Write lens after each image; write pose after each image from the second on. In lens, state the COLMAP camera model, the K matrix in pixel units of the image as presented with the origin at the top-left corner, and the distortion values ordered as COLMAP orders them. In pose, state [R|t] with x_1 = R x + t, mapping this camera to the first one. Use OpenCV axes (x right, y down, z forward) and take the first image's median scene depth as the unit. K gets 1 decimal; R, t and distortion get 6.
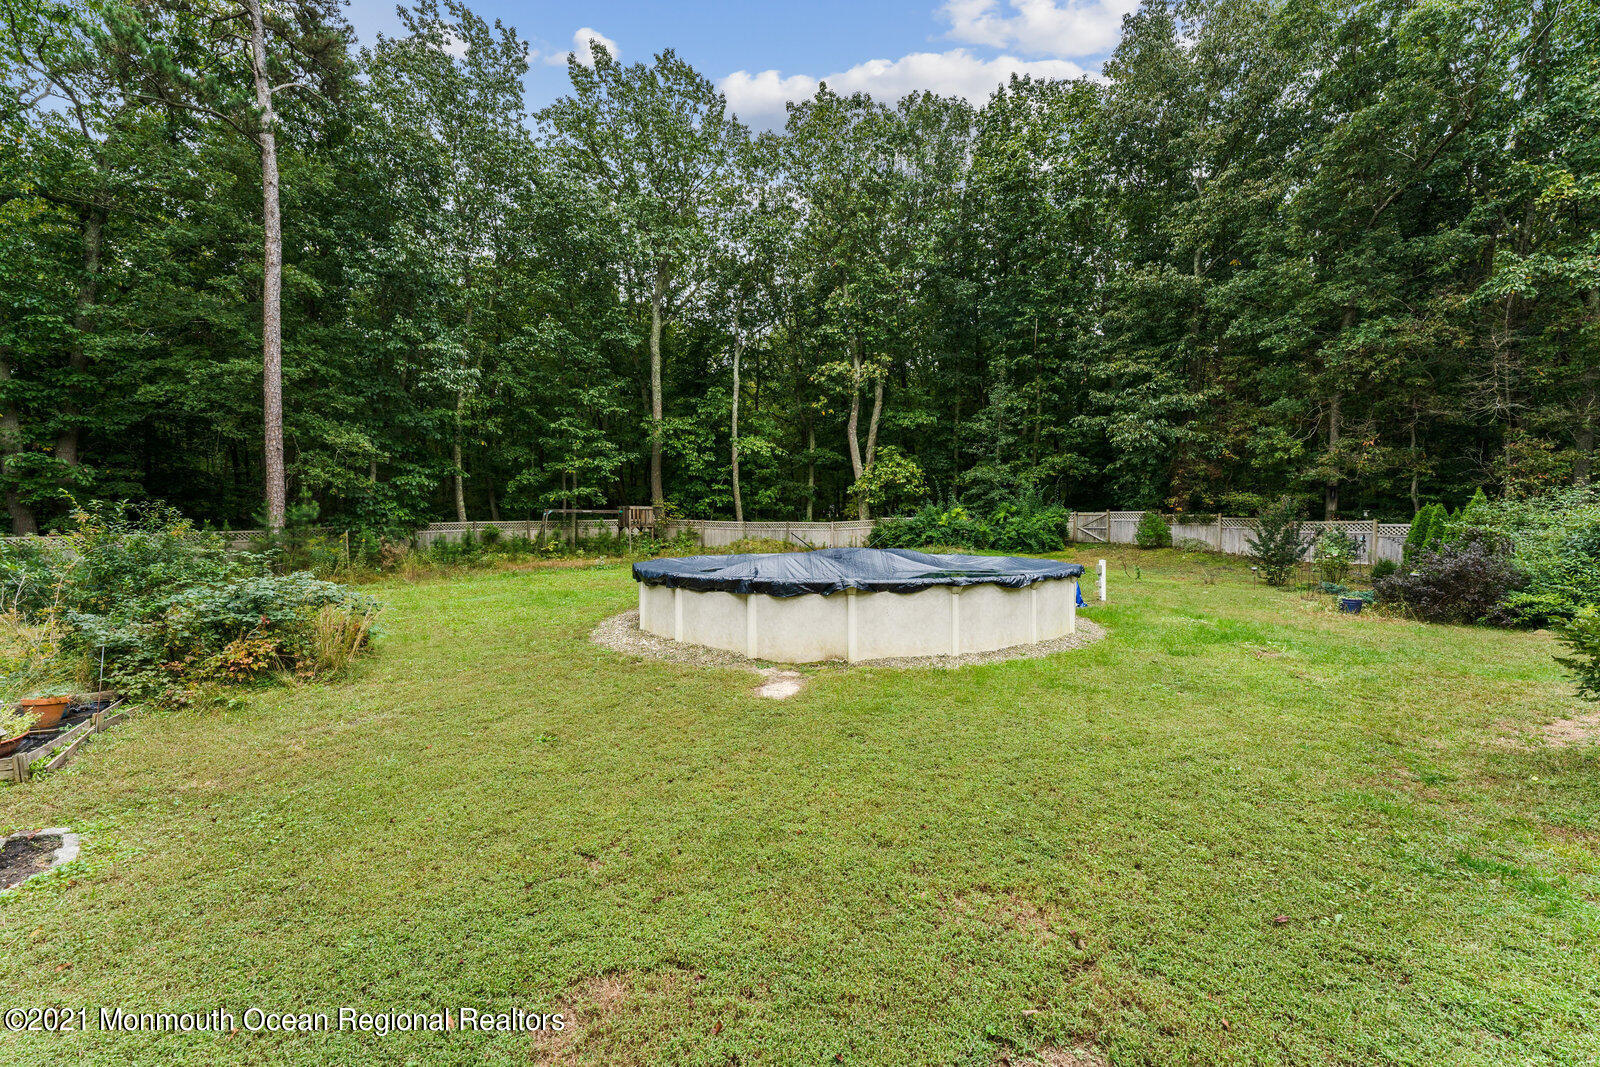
lens RADIAL K [[650.9, 0, 800.2], [0, 650.9, 533.0], [0, 0, 1]] dist [0.004369, 0.000176]
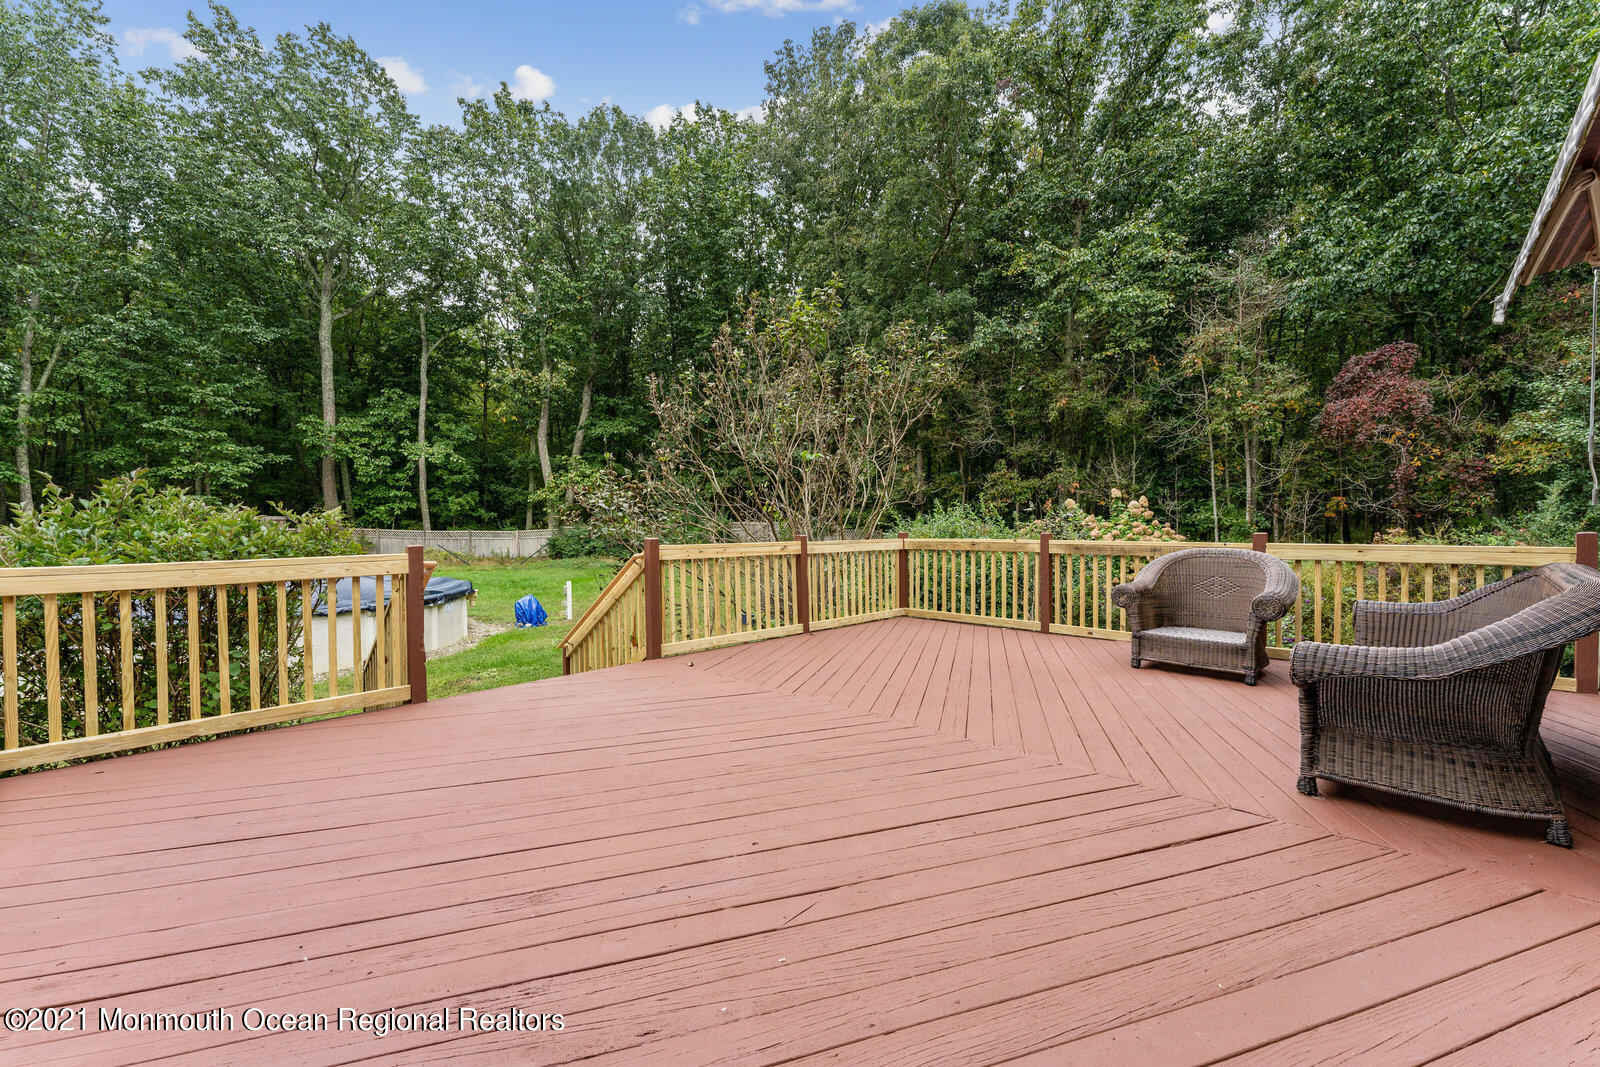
lens RADIAL K [[650.9, 0, 805.2], [0, 650.9, 531.1], [0, 0, 1]] dist [0.004369, 0.000176]
pose [[0.979274, -0.001007, 0.202538, 0.265528], [0.000508, 0.999997, 0.002519, -0.017966], [-0.202540, -0.002364, 0.979271, -0.050993]]
